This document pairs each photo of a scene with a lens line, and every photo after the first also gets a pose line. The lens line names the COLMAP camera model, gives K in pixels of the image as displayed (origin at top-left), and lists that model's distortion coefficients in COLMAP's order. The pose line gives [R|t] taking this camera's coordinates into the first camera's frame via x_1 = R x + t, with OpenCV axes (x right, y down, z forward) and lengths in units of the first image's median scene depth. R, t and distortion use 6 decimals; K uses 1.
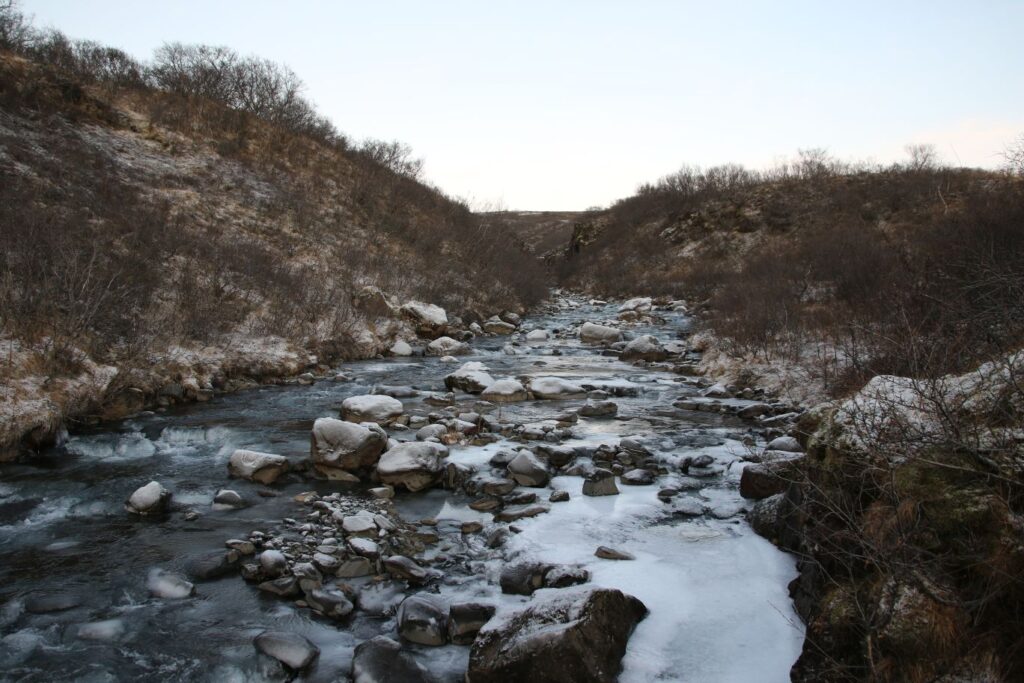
lens RADIAL K [[813.1, 0, 515.1], [0, 813.1, 341.5], [0, 0, 1]] dist [-0.007137, -0.000367]
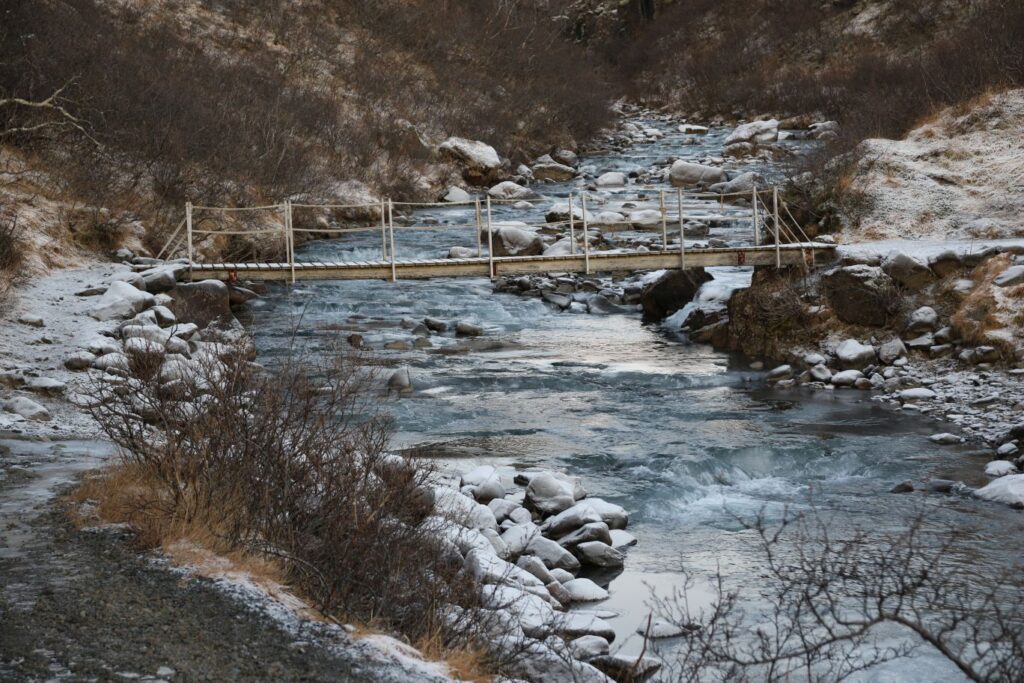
lens RADIAL K [[2127.3, 0, 508.2], [0, 2127.3, 339.1], [0, 0, 1]] dist [0.396125, 0.000000]
pose [[0.999650, -0.023303, 0.012554, -0.084051], [0.022589, 0.998272, 0.054248, 0.026487], [-0.013796, -0.053945, 0.998449, -0.845706]]
